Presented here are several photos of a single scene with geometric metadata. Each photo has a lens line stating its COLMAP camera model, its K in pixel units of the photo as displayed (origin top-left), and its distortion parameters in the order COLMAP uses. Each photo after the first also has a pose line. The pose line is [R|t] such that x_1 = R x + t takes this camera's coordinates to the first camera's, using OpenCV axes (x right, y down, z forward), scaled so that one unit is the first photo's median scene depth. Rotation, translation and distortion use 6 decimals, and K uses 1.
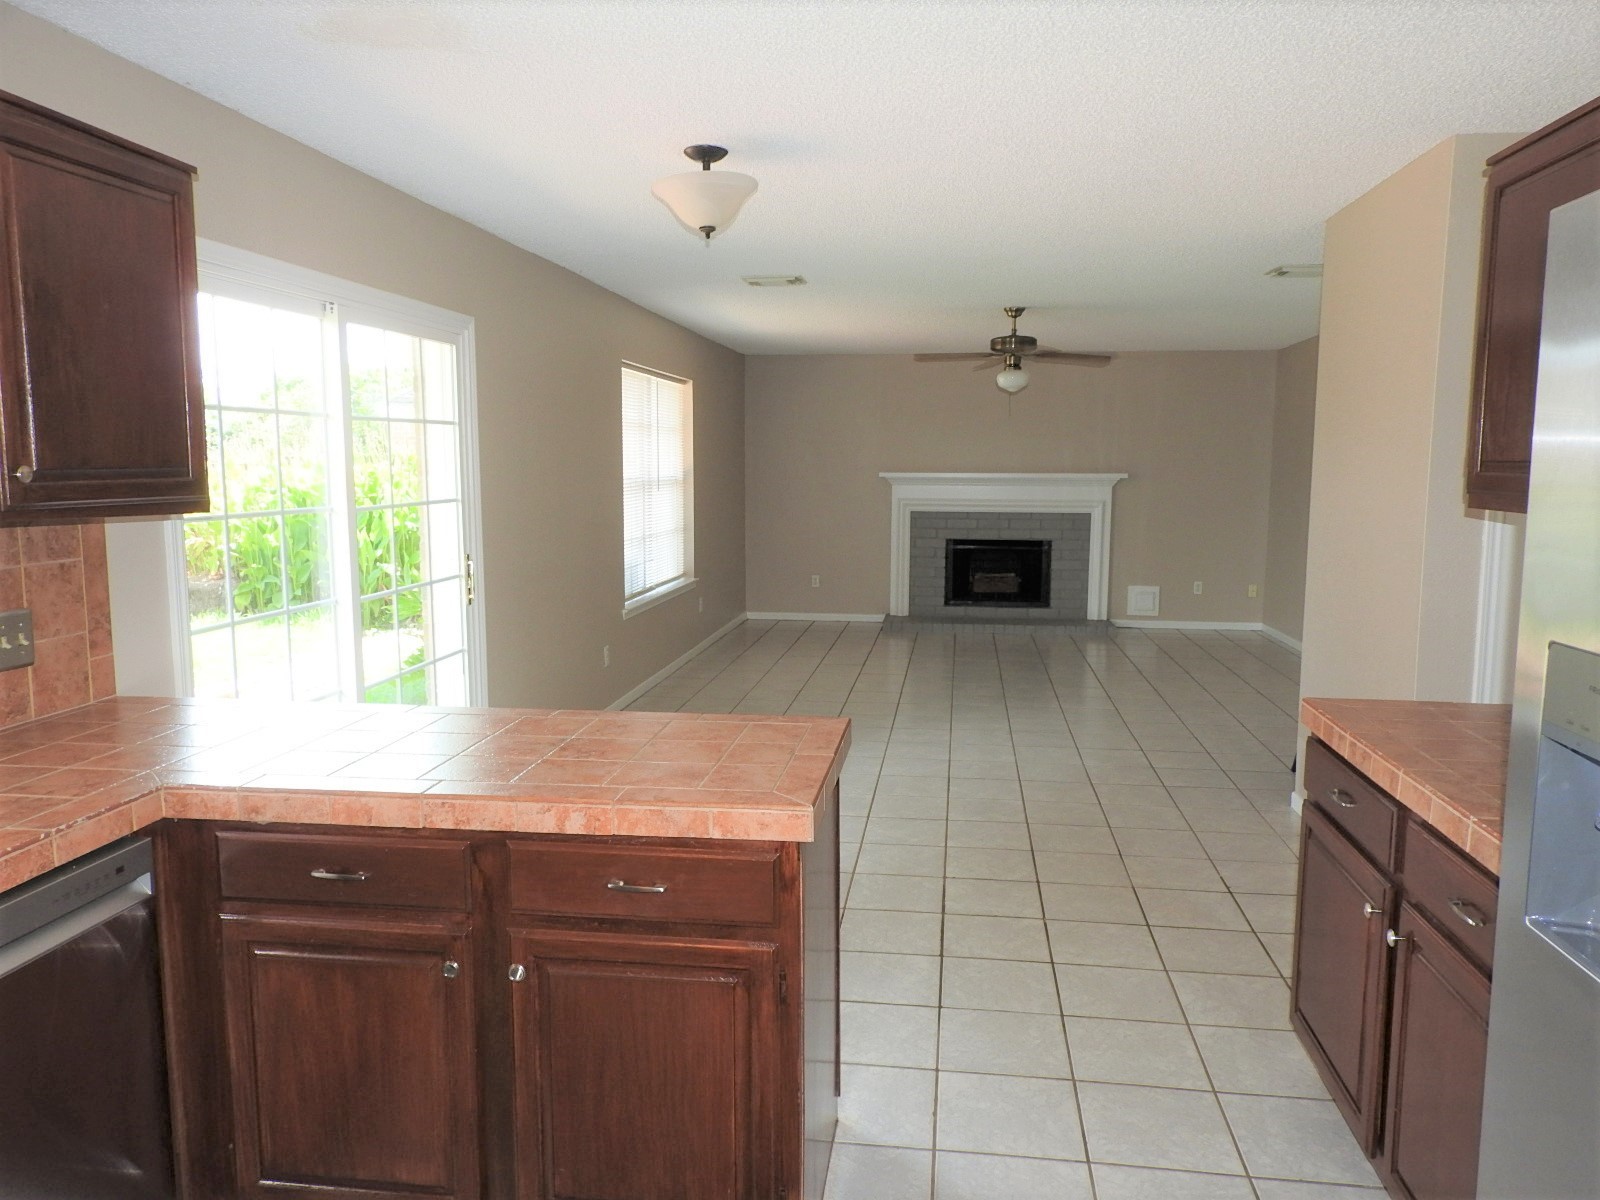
lens RADIAL K [[1148.9, 0, 802.5], [0, 1148.9, 601.0], [0, 0, 1]] dist [0.010946, -0.001331]
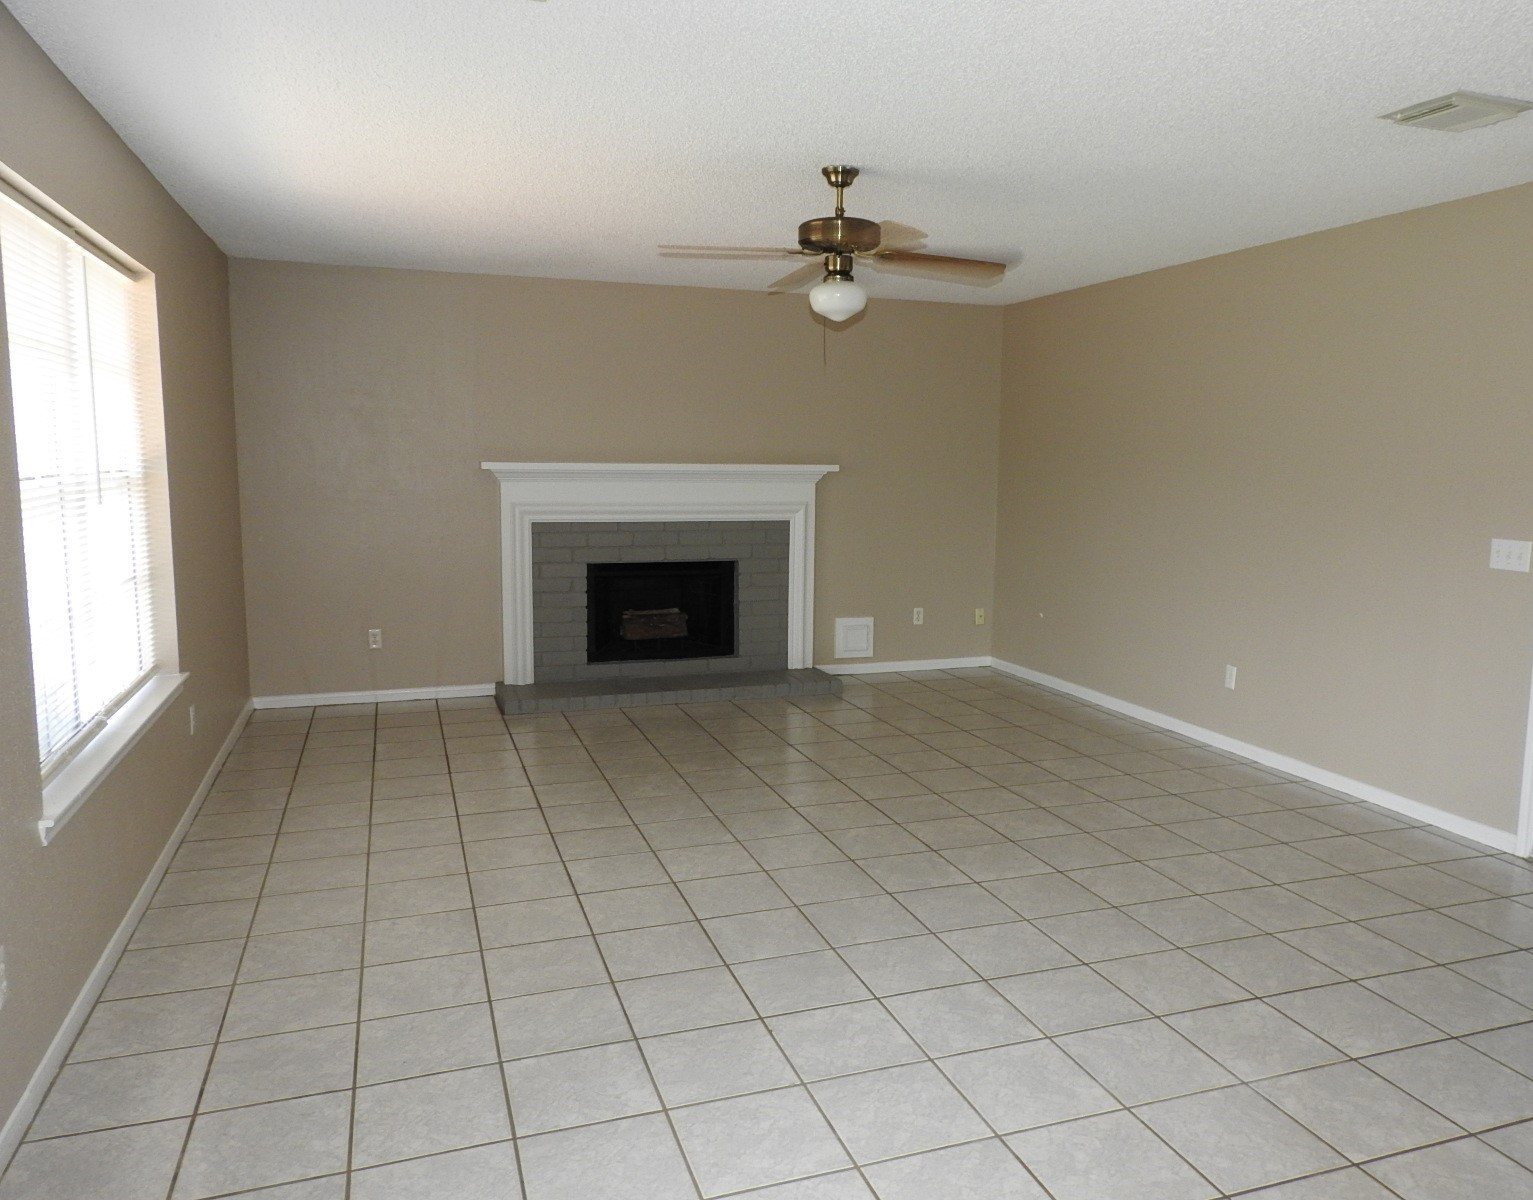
lens RADIAL K [[1146.0, 0, 789.9], [0, 1146.0, 596.1], [0, 0, 1]] dist [0.039930, 0.000402]
pose [[0.890316, -0.051309, 0.452444, -0.071578], [0.048613, 0.998663, 0.017592, -0.041708], [-0.452742, 0.006332, 0.891619, 0.364239]]
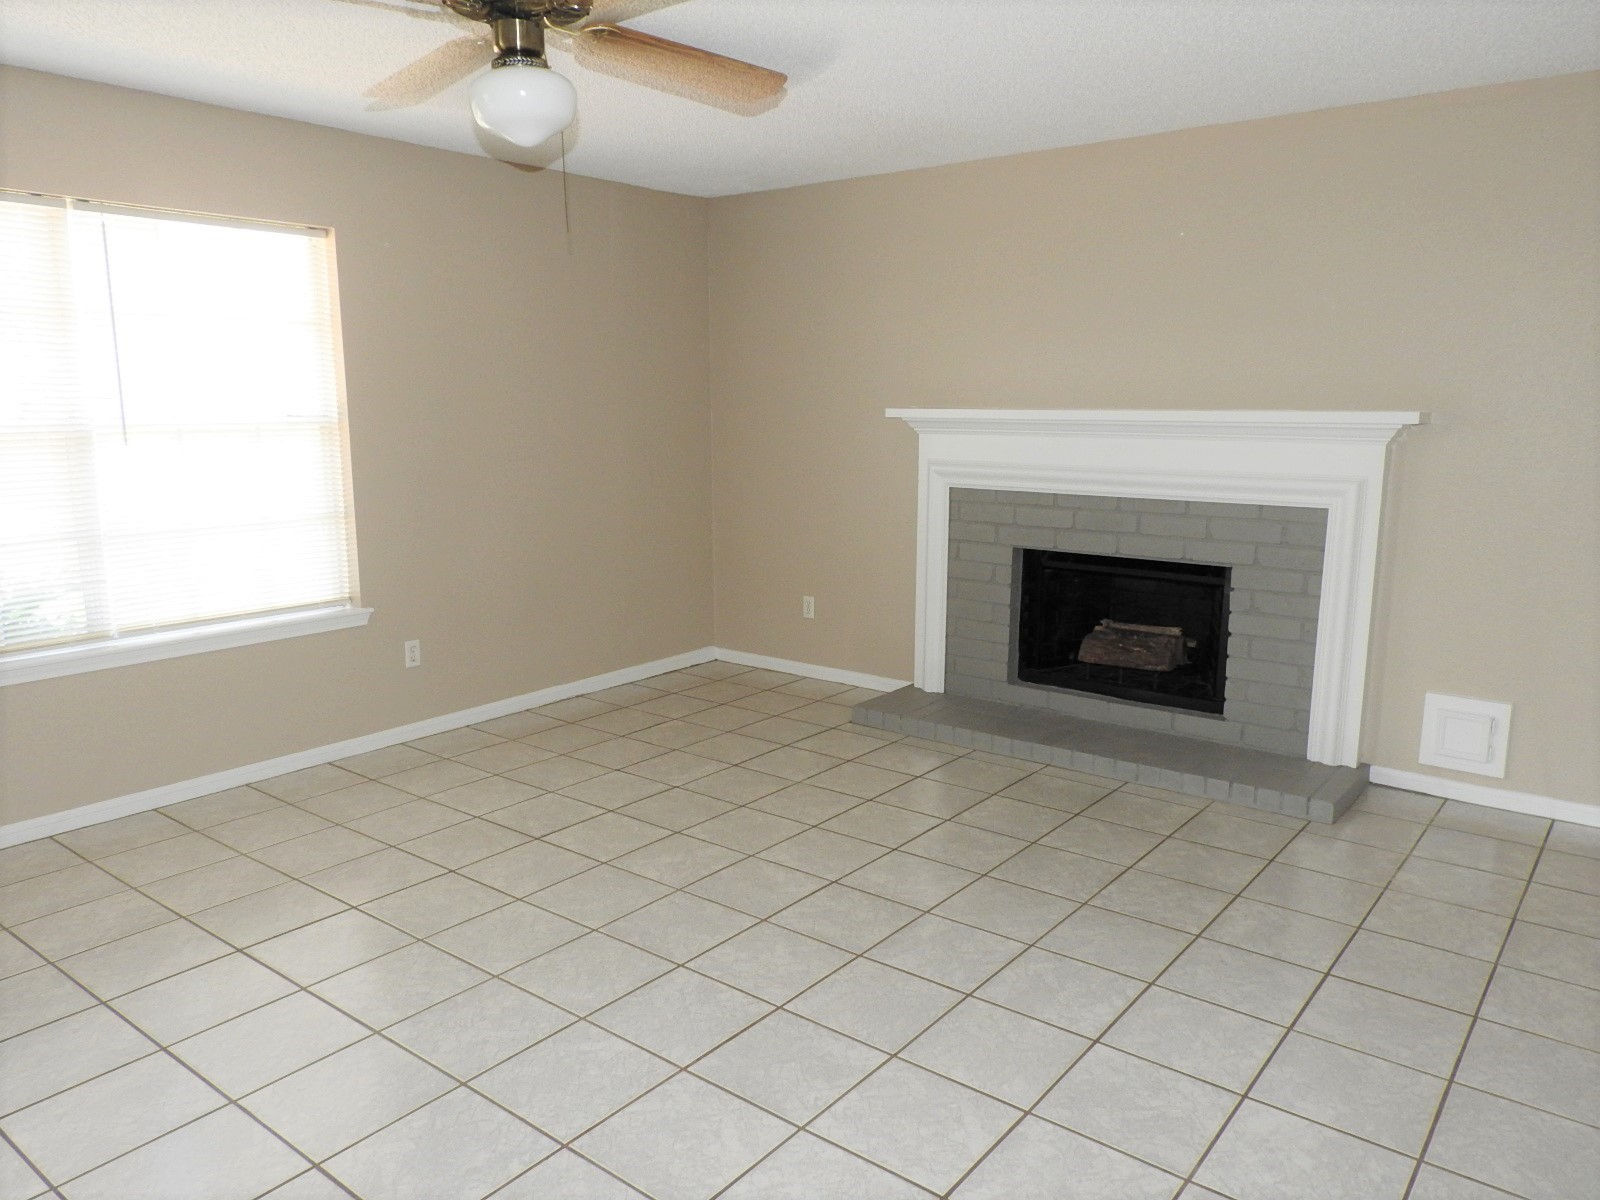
lens RADIAL K [[1131.5, 0, 794.7], [0, 1131.5, 596.7], [0, 0, 1]] dist [-0.005063, -0.002997]
pose [[0.860024, 0.082505, -0.503539, 0.290435], [-0.057119, 0.996205, 0.065672, -0.060070], [0.507047, -0.027718, 0.861473, 0.549568]]
